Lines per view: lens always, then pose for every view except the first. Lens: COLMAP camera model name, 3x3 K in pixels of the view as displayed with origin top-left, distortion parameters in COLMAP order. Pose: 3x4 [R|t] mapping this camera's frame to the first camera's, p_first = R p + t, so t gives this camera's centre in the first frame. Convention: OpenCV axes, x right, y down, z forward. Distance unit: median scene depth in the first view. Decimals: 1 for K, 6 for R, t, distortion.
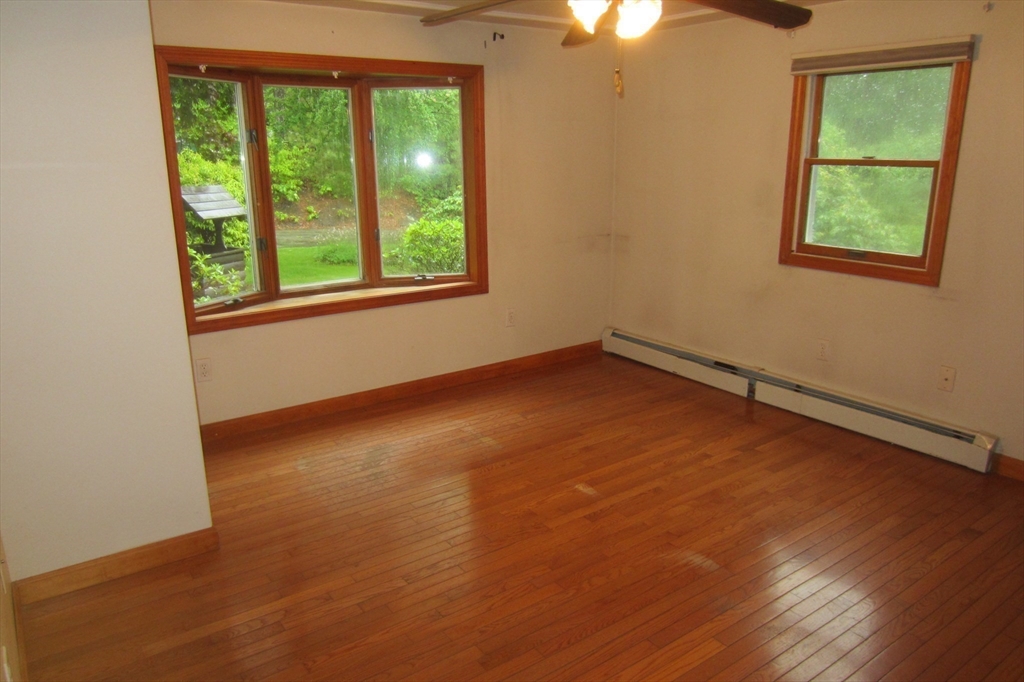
lens RADIAL K [[732.0, 0, 512.9], [0, 732.0, 341.3], [0, 0, 1]] dist [-0.018607, 0.003897]
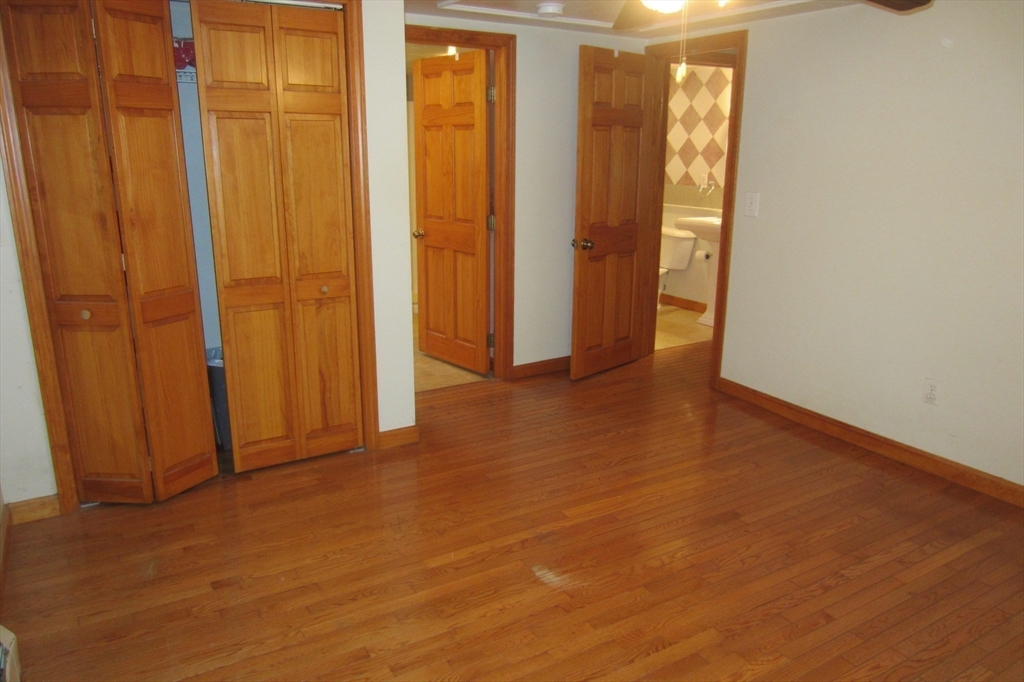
lens RADIAL K [[732.0, 0, 512.3], [0, 732.0, 342.0], [0, 0, 1]] dist [-0.018607, 0.003897]
pose [[-0.996193, -0.031711, 0.081209, 0.232288], [0.012670, 0.868950, 0.494738, -0.446606], [-0.086255, 0.493884, -0.865239, 1.676917]]
